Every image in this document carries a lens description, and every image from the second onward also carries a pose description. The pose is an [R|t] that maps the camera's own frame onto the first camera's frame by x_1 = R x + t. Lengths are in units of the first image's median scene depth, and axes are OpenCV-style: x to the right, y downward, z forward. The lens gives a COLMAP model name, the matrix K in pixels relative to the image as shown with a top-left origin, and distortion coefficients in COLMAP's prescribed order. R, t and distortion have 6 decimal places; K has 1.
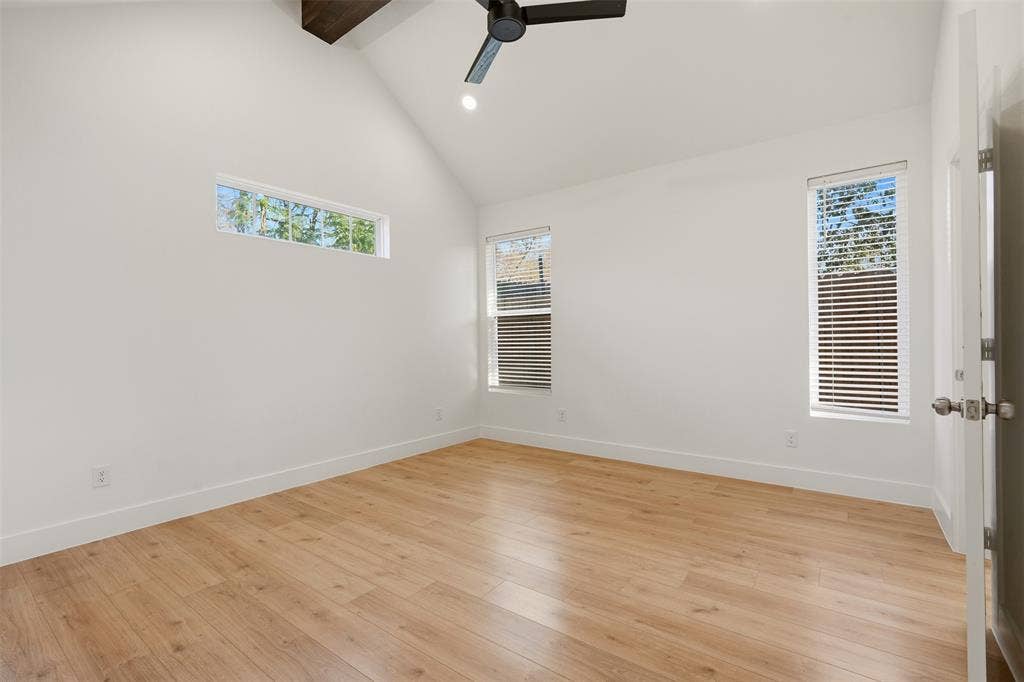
lens RADIAL K [[451.6, 0, 509.3], [0, 451.6, 342.2], [0, 0, 1]] dist [0.000111, 0.000356]
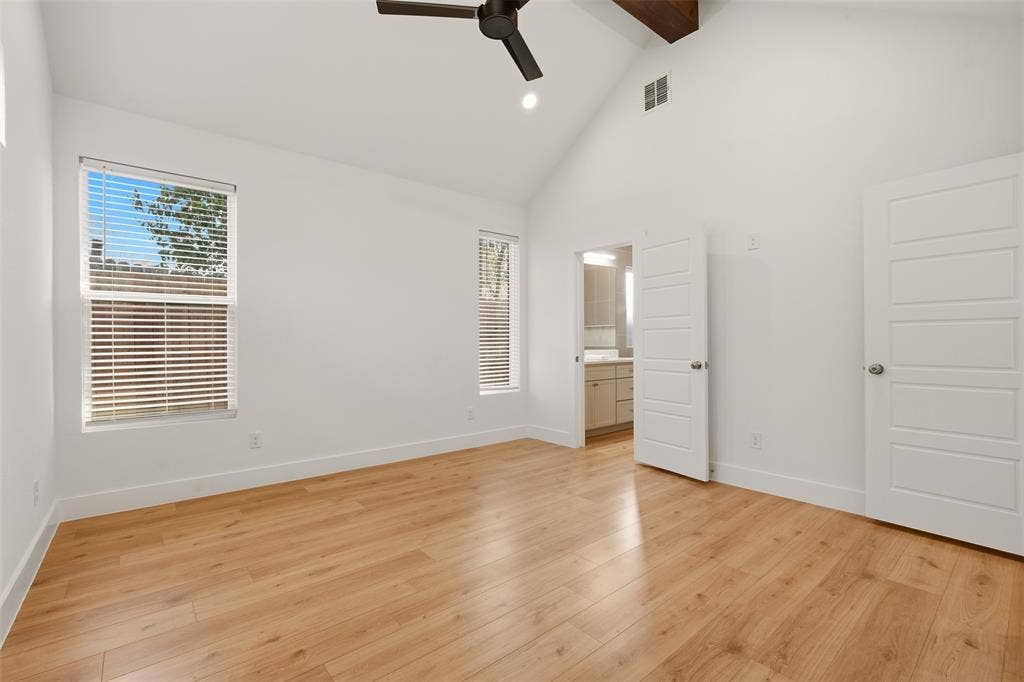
lens RADIAL K [[451.6, 0, 508.8], [0, 451.6, 341.7], [0, 0, 1]] dist [0.000111, 0.000356]
pose [[0.244620, 0.009836, 0.969569, -0.660142], [0.006546, 0.999909, -0.011795, 0.008703], [-0.969597, 0.009233, 0.244533, 0.506658]]
